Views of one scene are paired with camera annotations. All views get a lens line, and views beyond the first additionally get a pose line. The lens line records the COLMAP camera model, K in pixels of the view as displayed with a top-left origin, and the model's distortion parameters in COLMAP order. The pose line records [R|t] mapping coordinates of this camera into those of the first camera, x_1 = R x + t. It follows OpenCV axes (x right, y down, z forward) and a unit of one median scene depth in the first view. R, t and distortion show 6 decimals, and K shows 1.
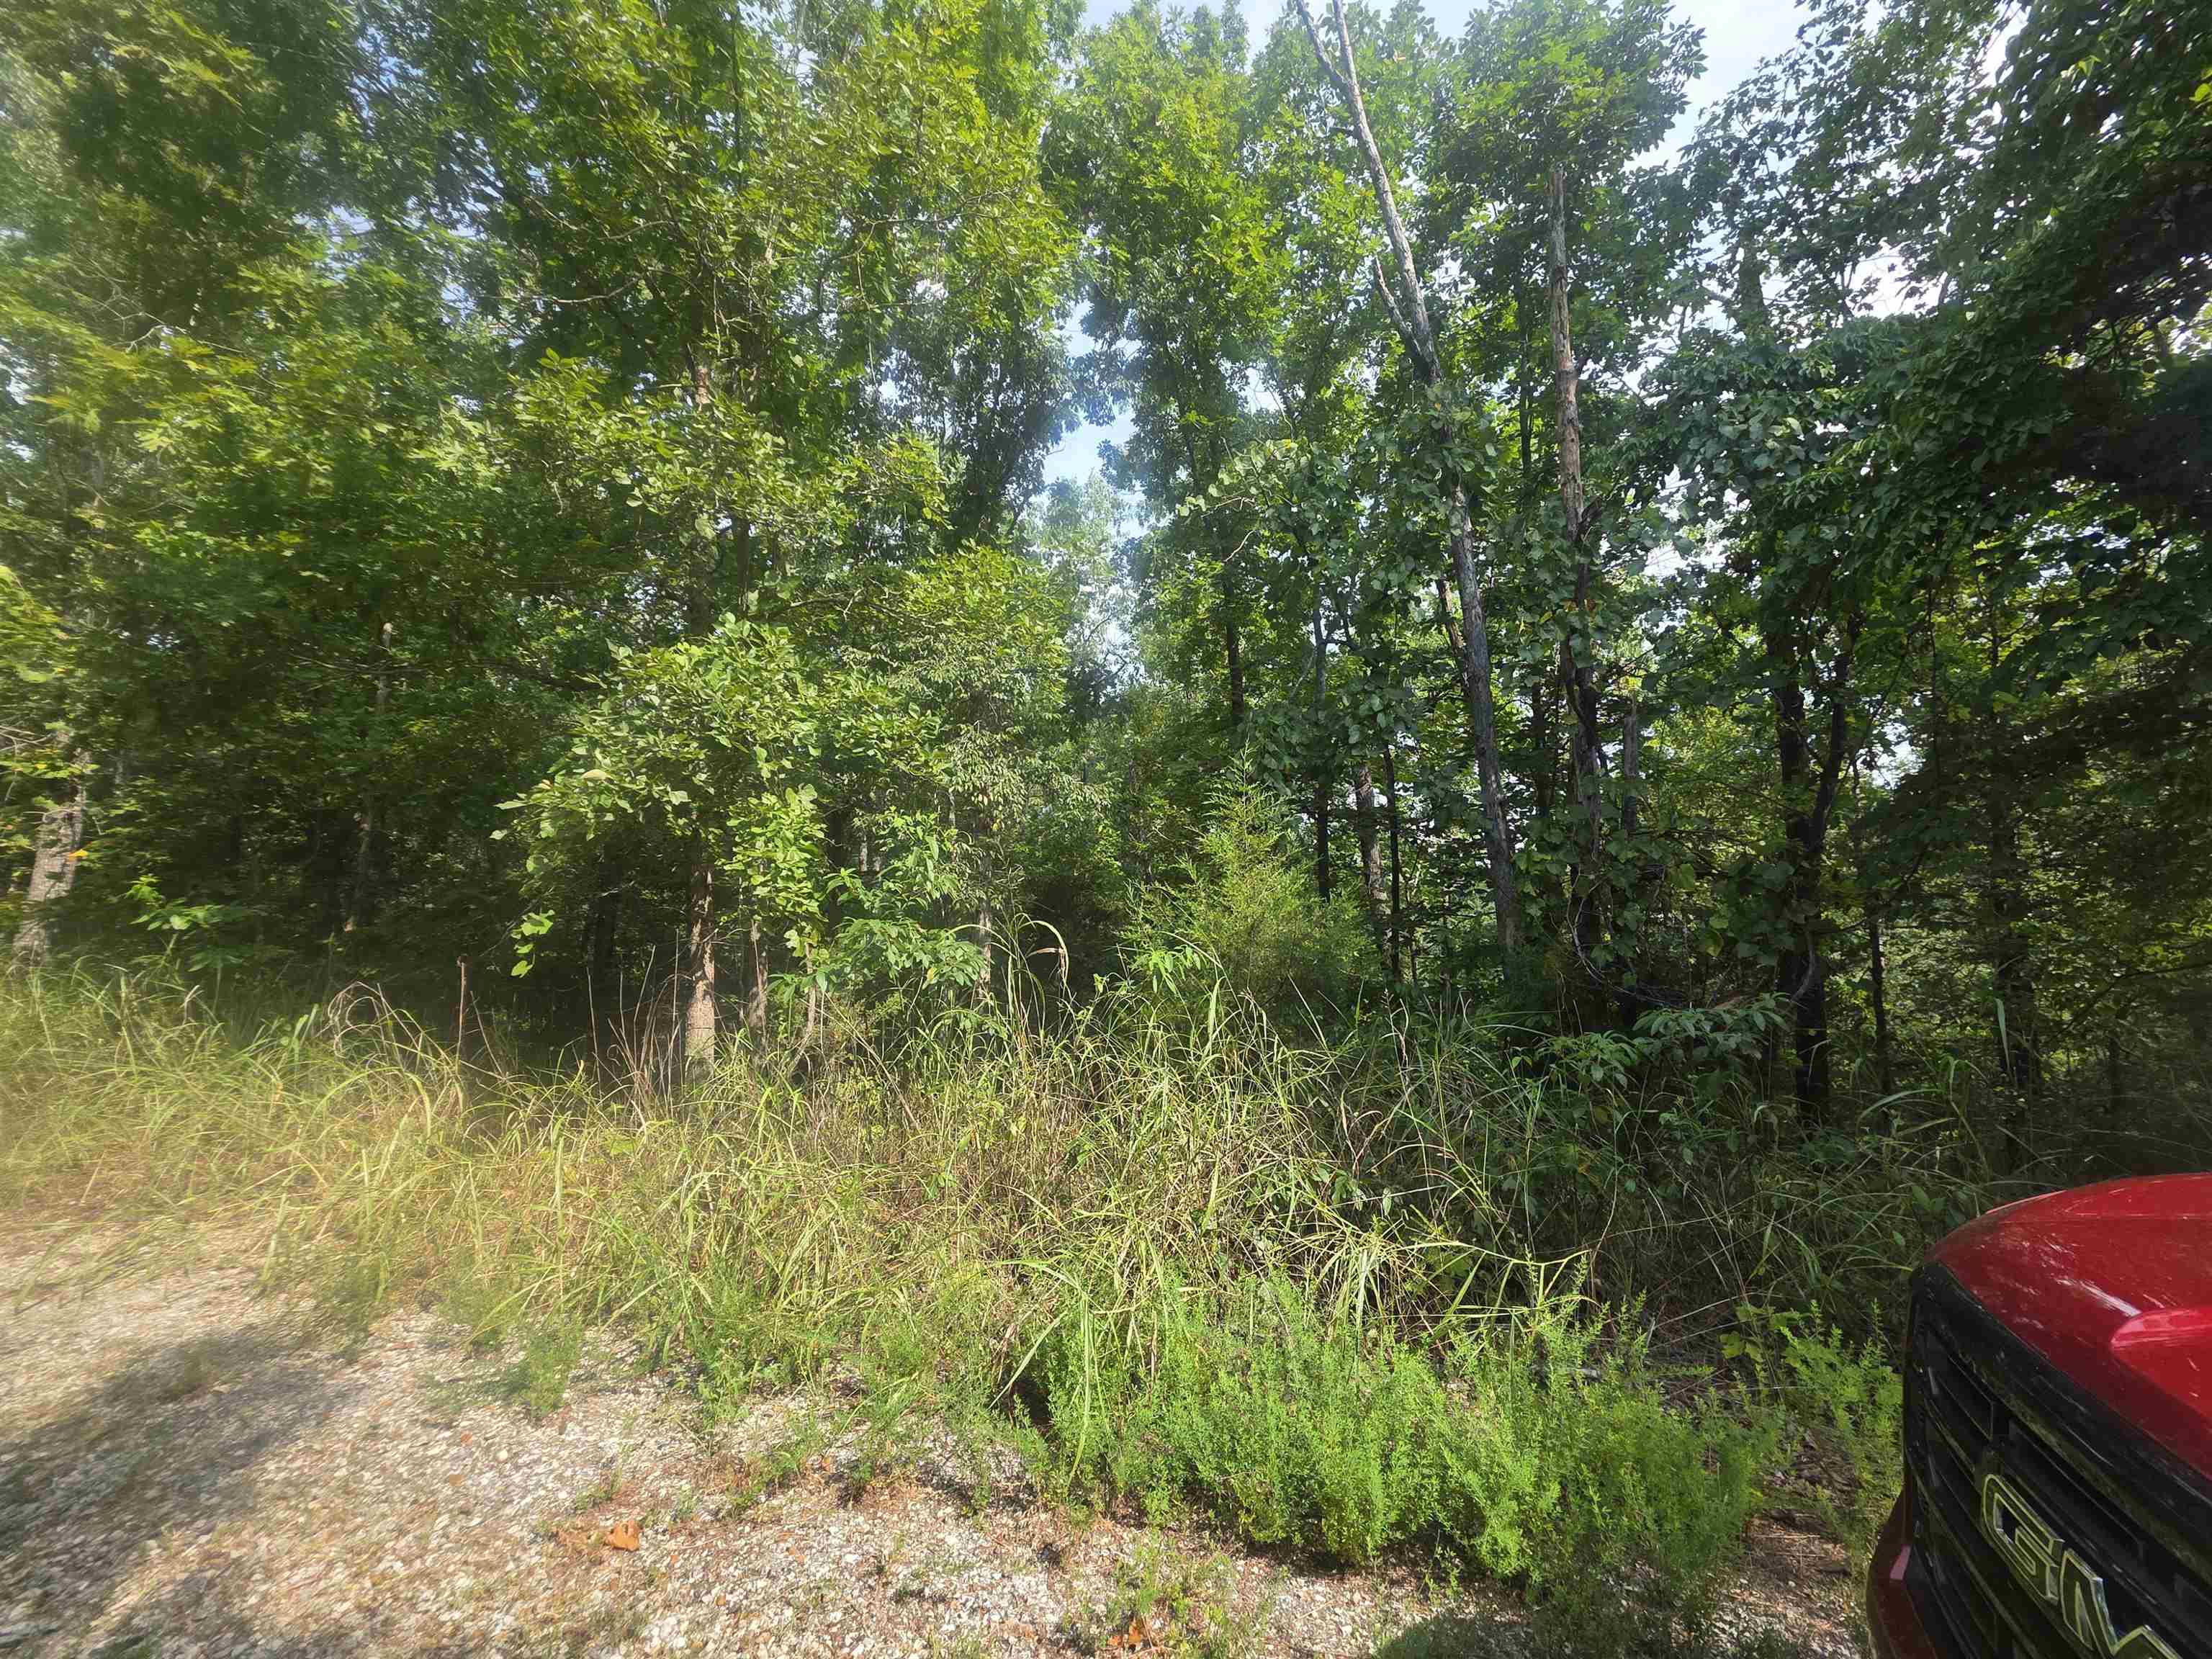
lens RADIAL K [[879.7, 0, 1113.4], [0, 879.7, 829.3], [0, 0, 1]] dist [0.000325, 0.000598]
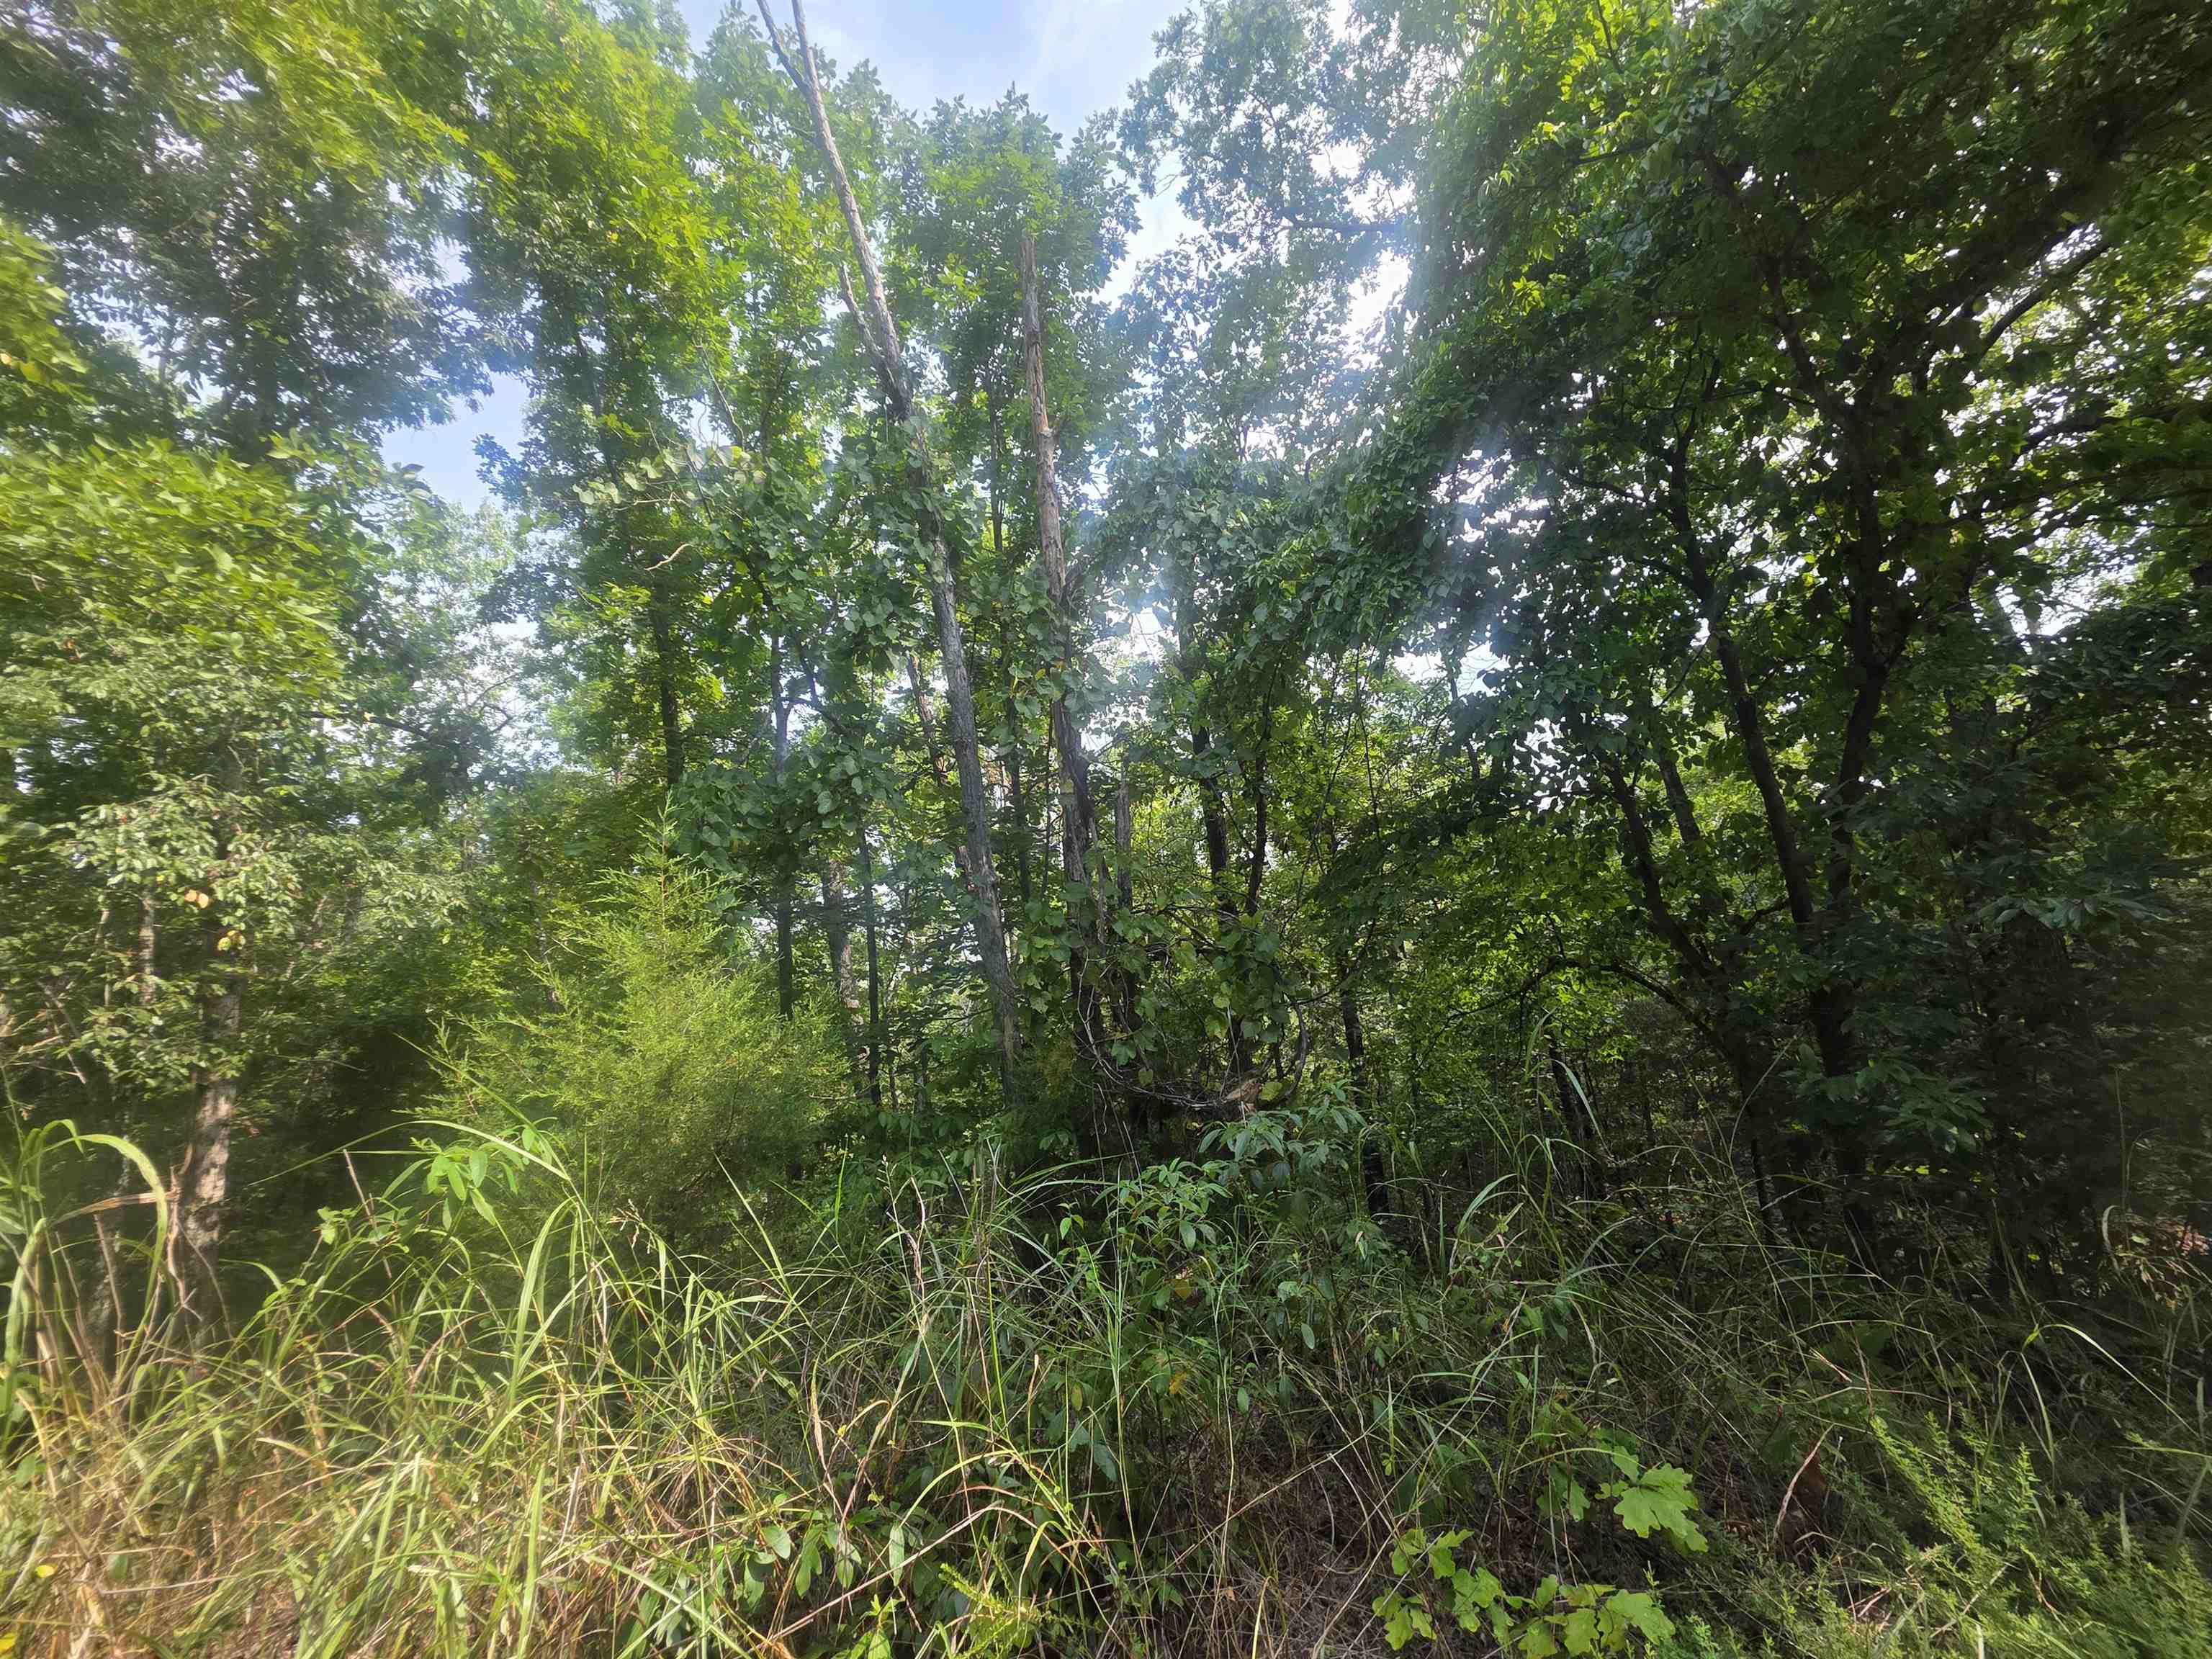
lens RADIAL K [[881.5, 0, 1117.3], [0, 881.5, 827.9], [0, 0, 1]] dist [0.005610, -0.004008]
pose [[0.828913, 0.026735, 0.558738, 0.063208], [0.040999, 0.993267, -0.108350, 0.016832], [-0.557873, 0.112720, 0.822236, 0.257119]]
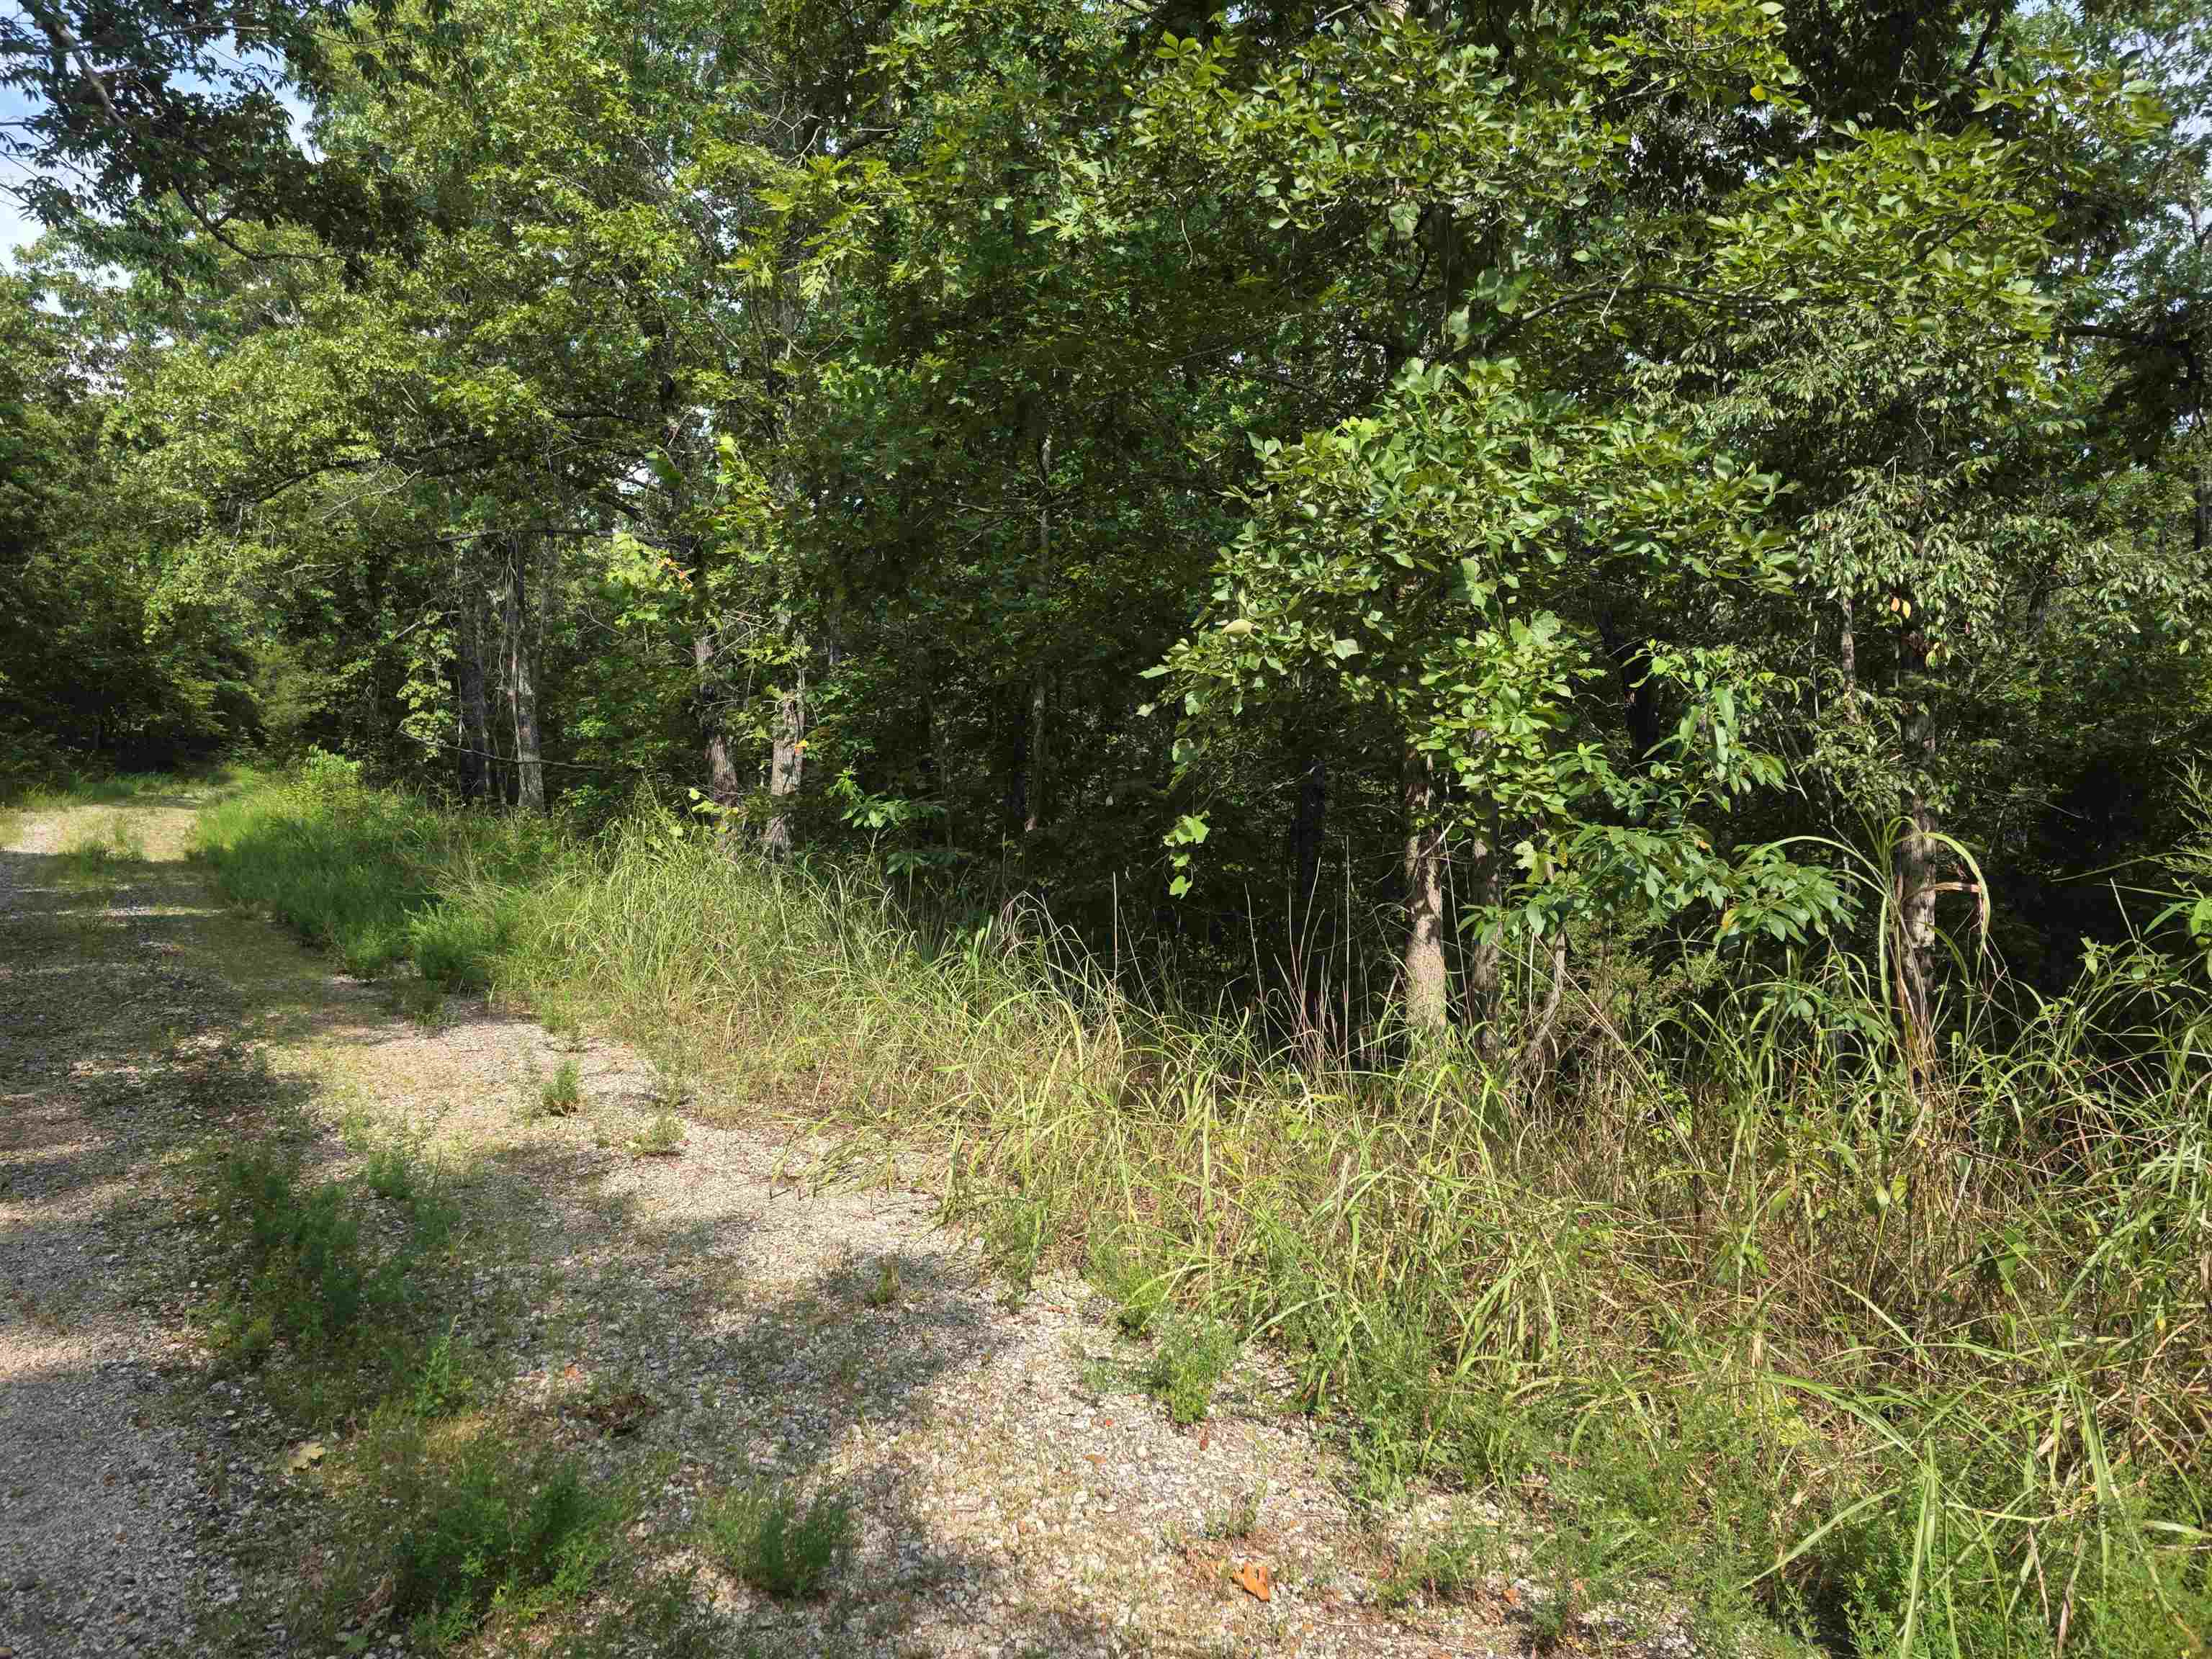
lens RADIAL K [[1468.2, 0, 1098.7], [0, 1468.2, 807.2], [0, 0, 1]] dist [0.097007, -0.094188]
pose [[0.781911, 0.005654, -0.623364, 0.069149], [0.049473, 0.996242, 0.071092, -0.002887], [0.621424, -0.086427, 0.778693, -0.035813]]
